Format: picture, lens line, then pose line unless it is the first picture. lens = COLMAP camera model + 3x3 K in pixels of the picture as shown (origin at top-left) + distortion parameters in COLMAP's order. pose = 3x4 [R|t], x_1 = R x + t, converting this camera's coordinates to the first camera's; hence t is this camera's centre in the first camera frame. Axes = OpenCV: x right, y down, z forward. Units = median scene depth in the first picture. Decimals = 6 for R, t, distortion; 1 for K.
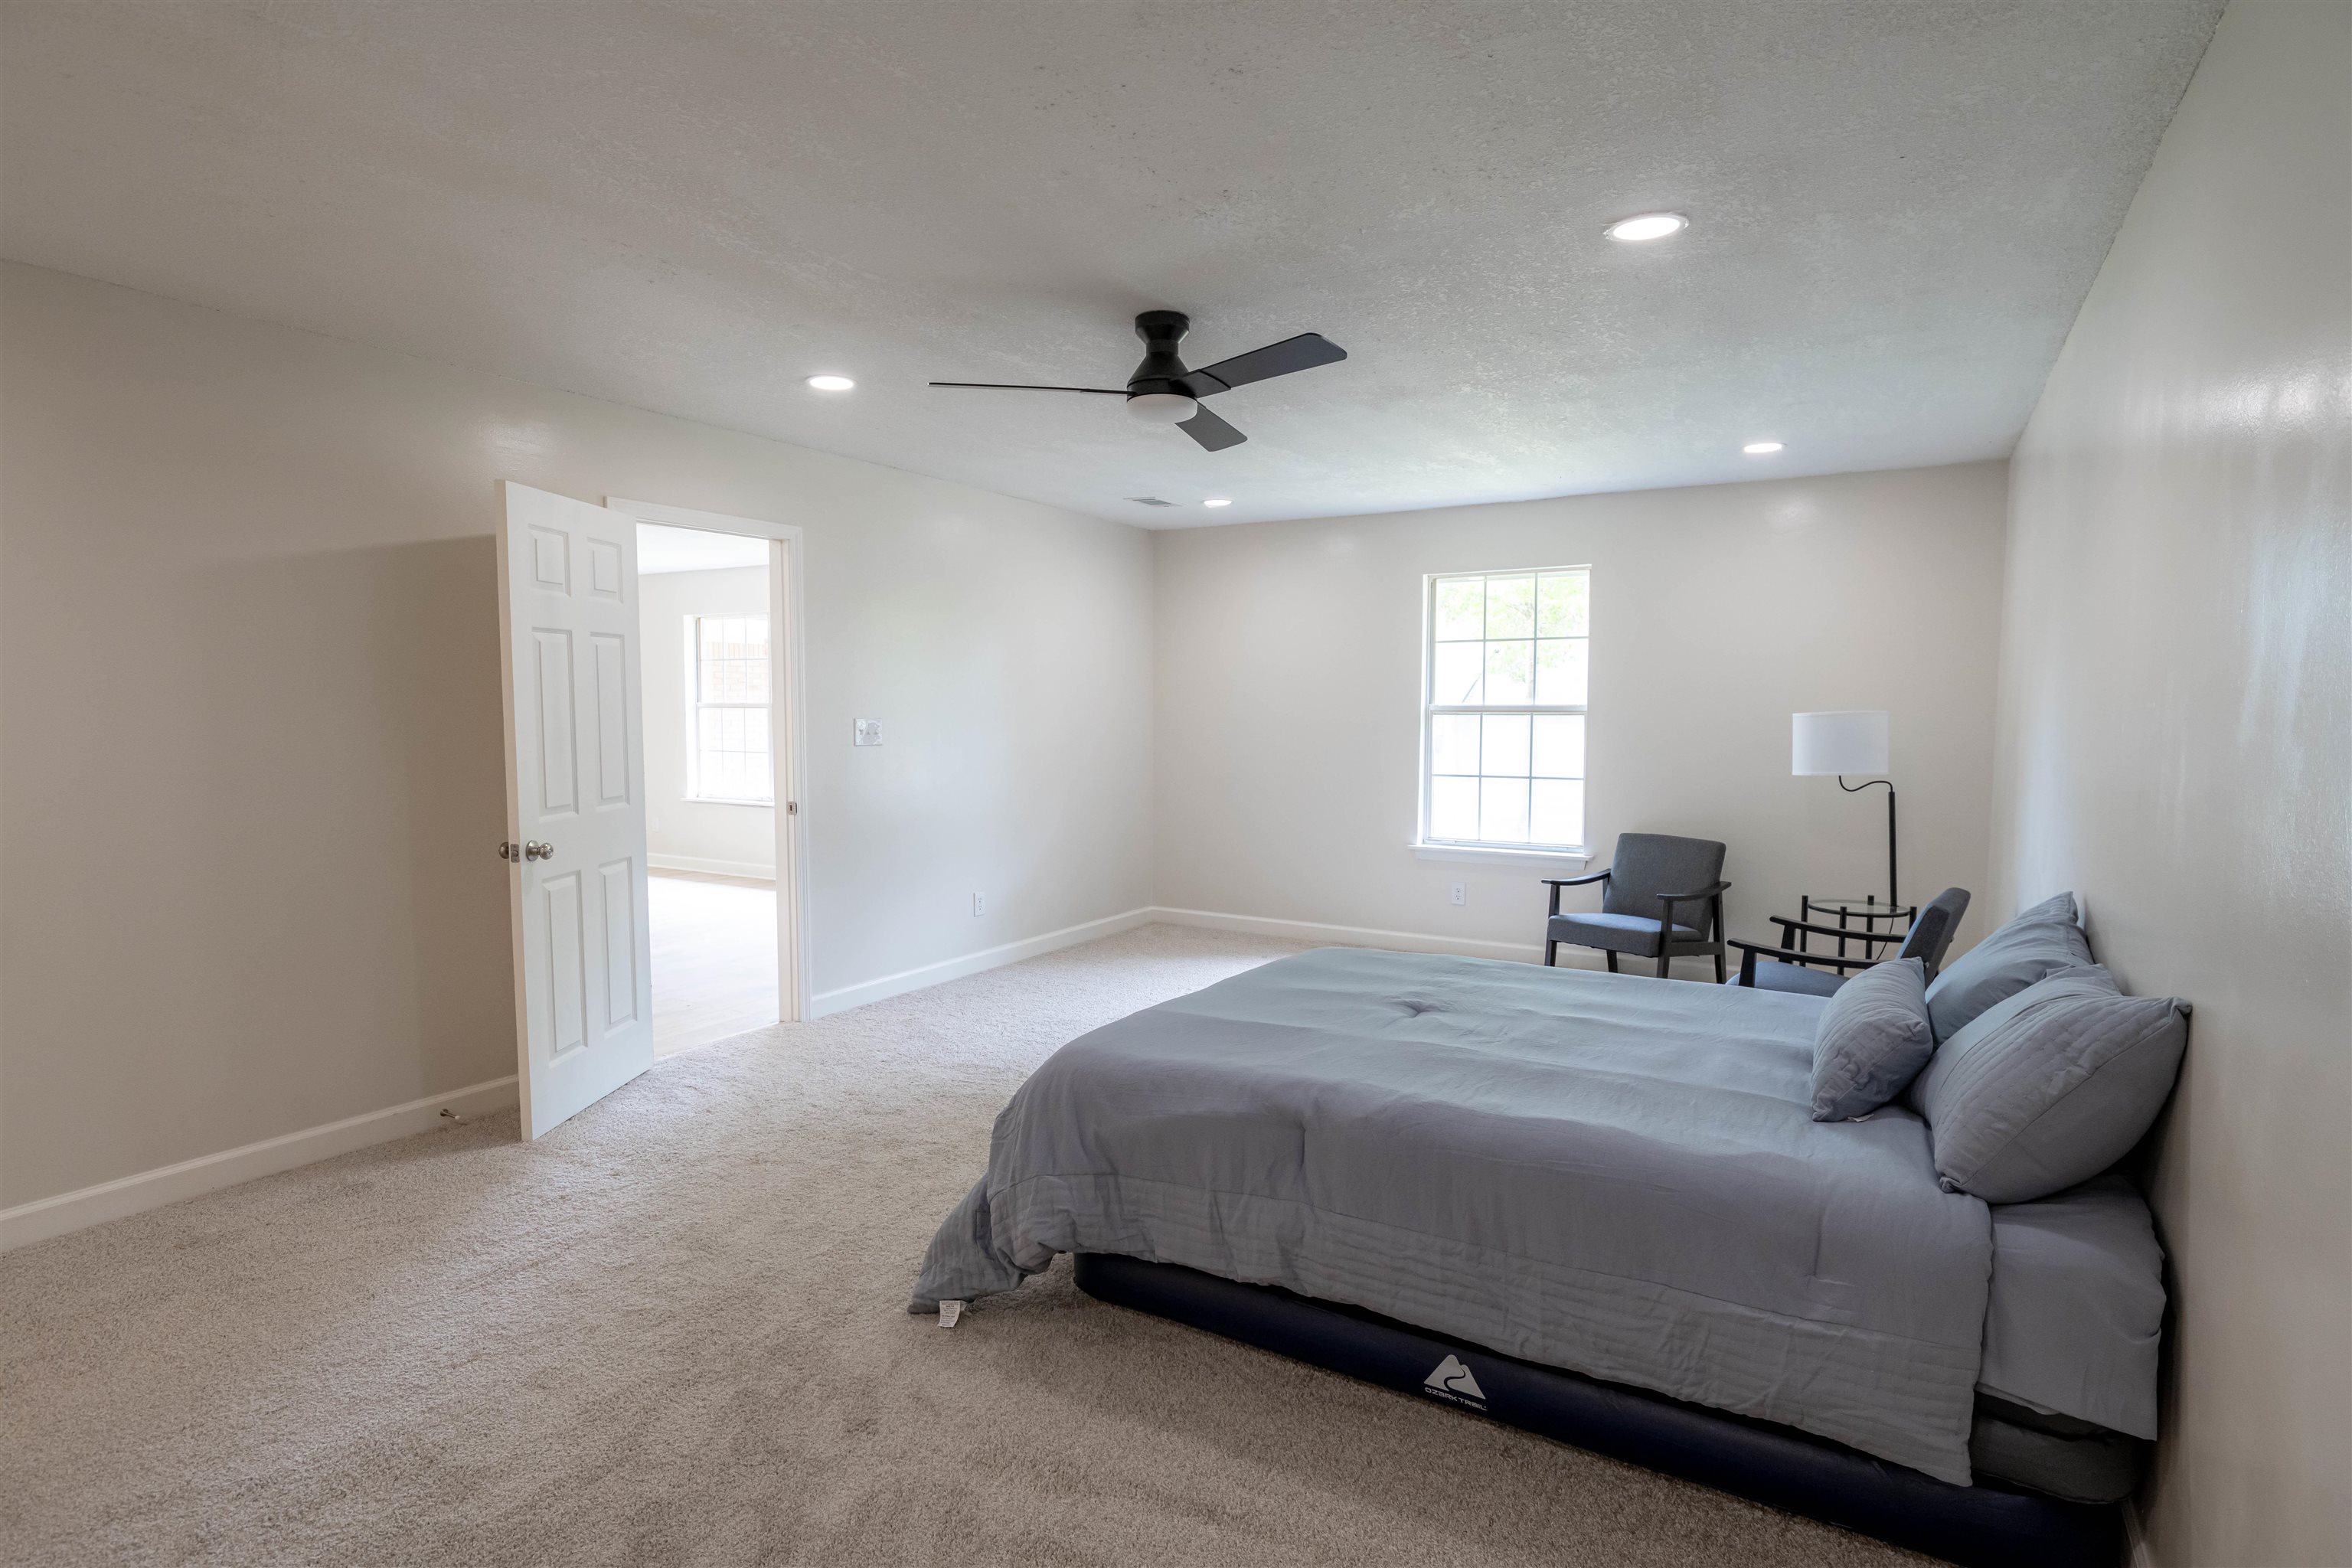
lens RADIAL K [[1223.8, 0, 1103.7], [0, 1223.8, 809.7], [0, 0, 1]] dist [0.001570, 0.000057]
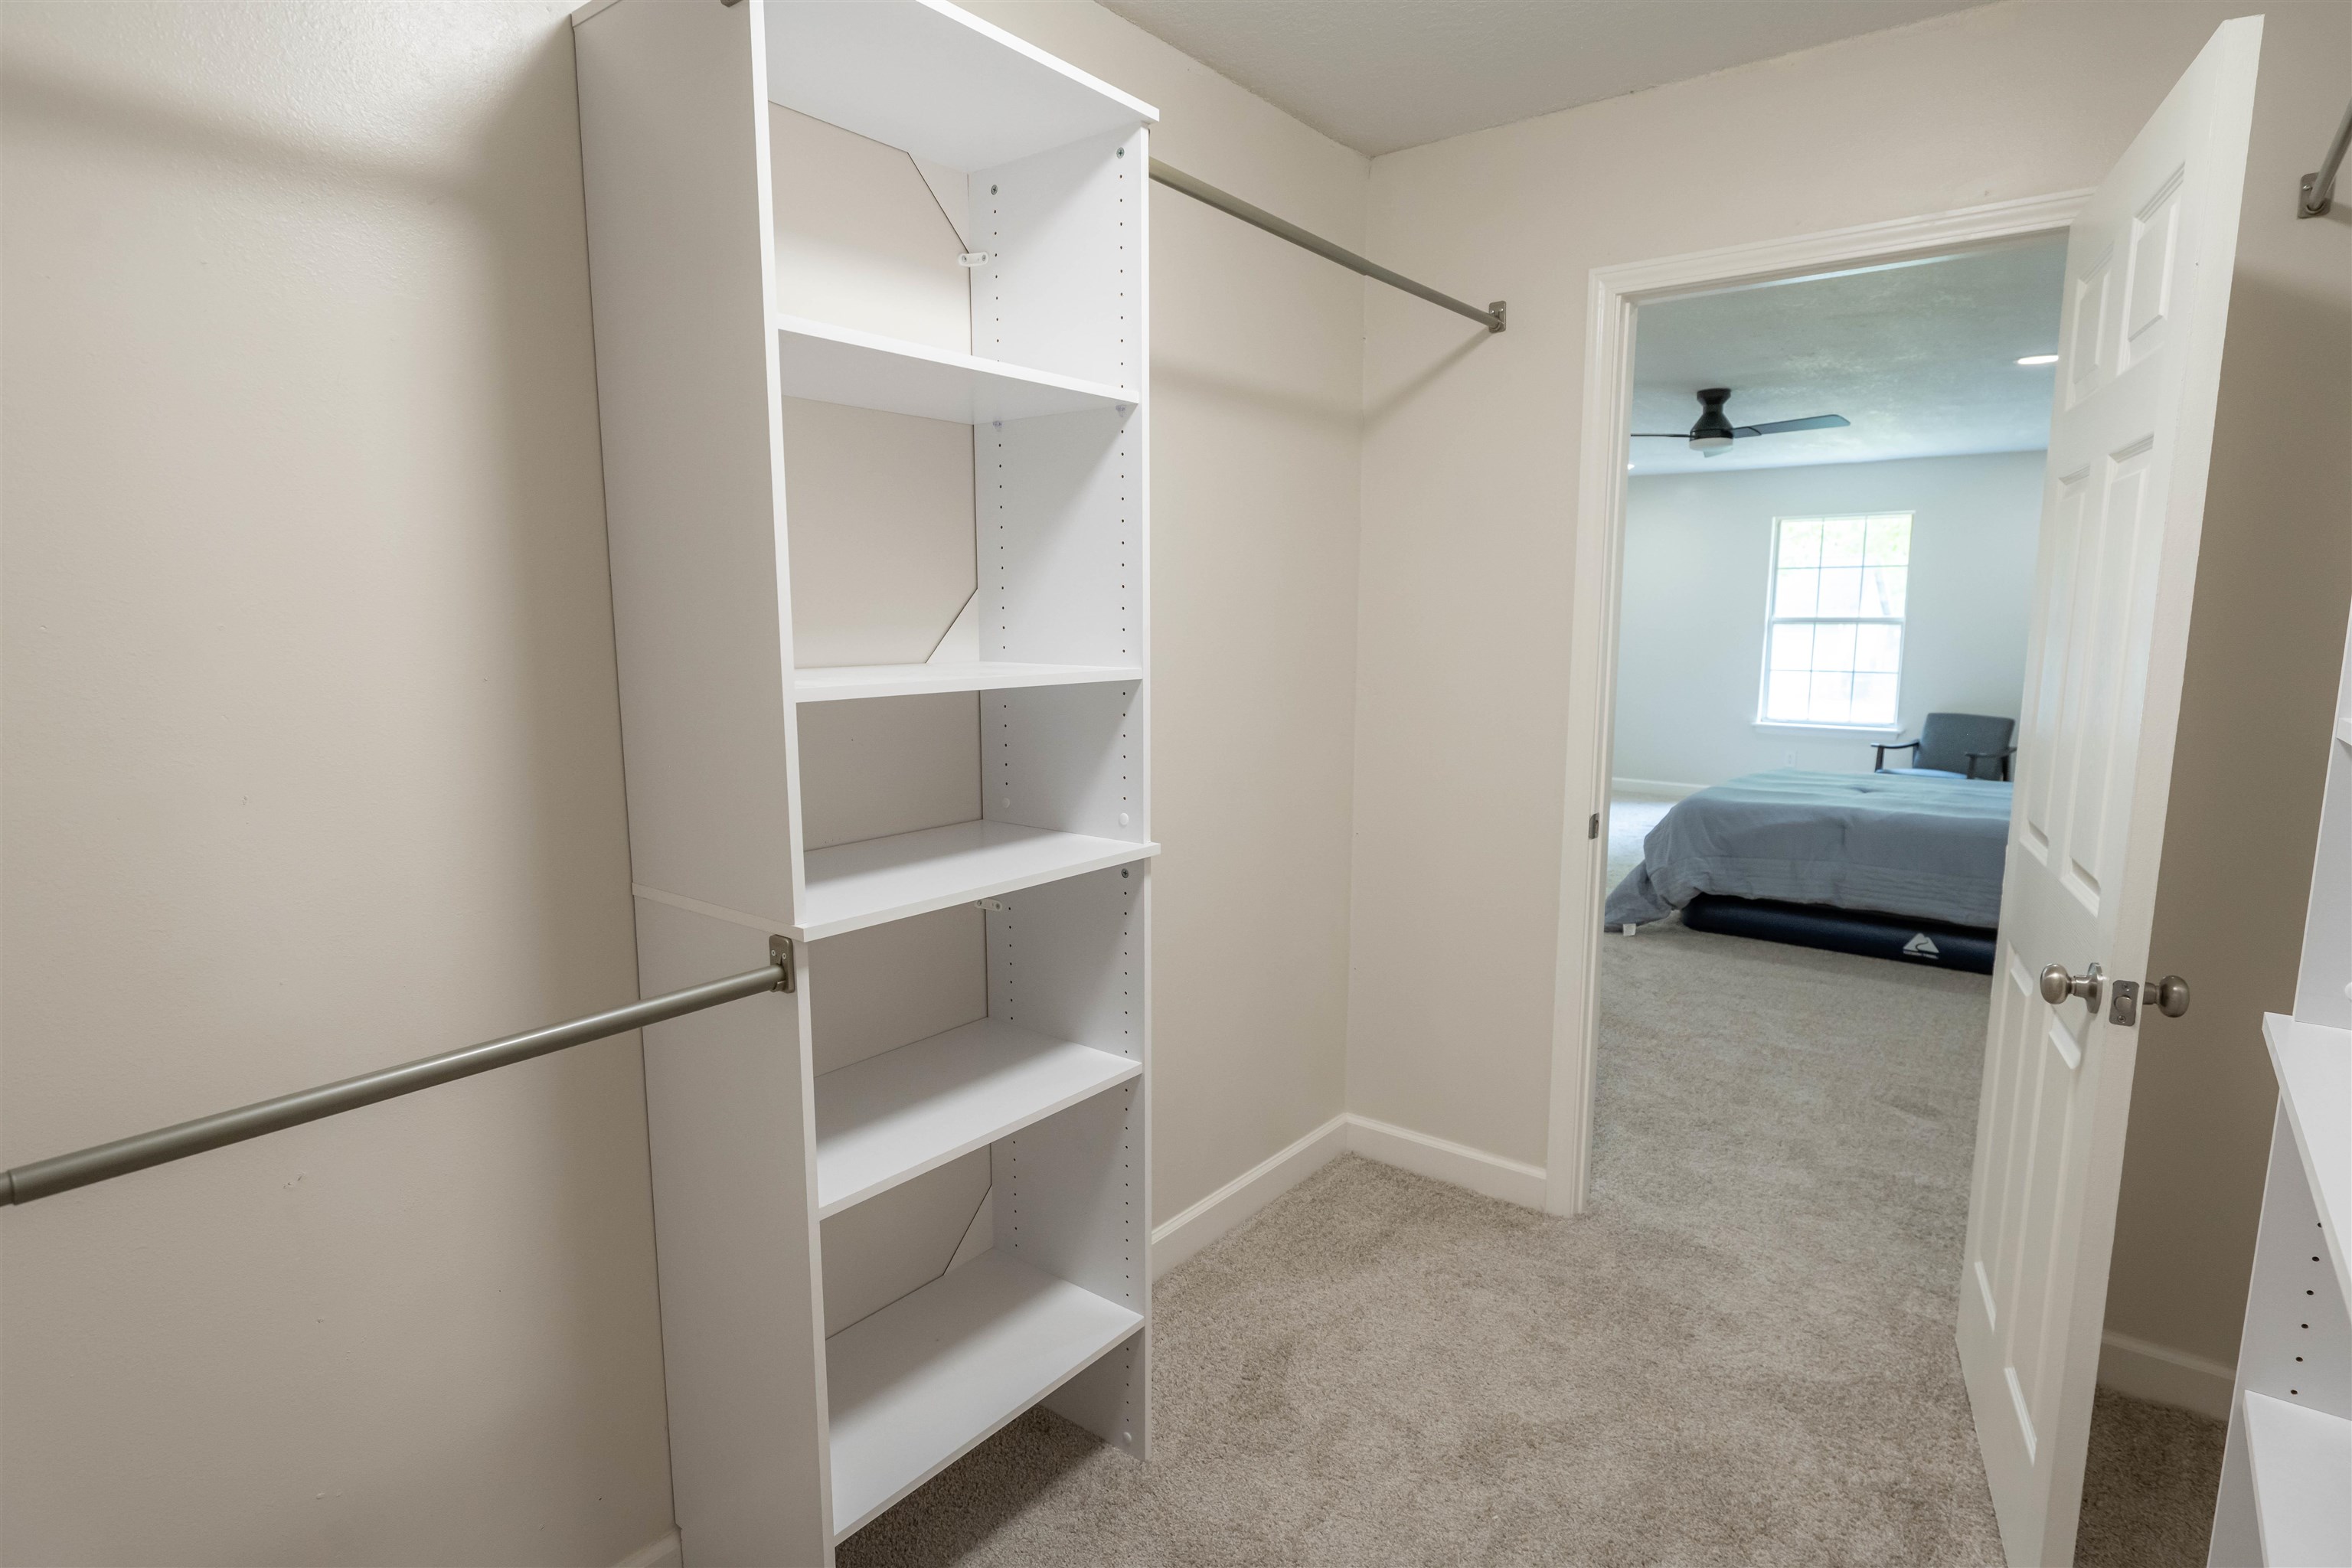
lens RADIAL K [[1192.0, 0, 1176.2], [0, 1192.0, 777.1], [0, 0, 1]] dist [0.000616, -0.000181]
pose [[0.994933, 0.017055, -0.099080, -0.367253], [-0.011833, 0.998521, 0.053055, 0.040323], [0.099838, -0.051614, 0.993664, -0.532445]]
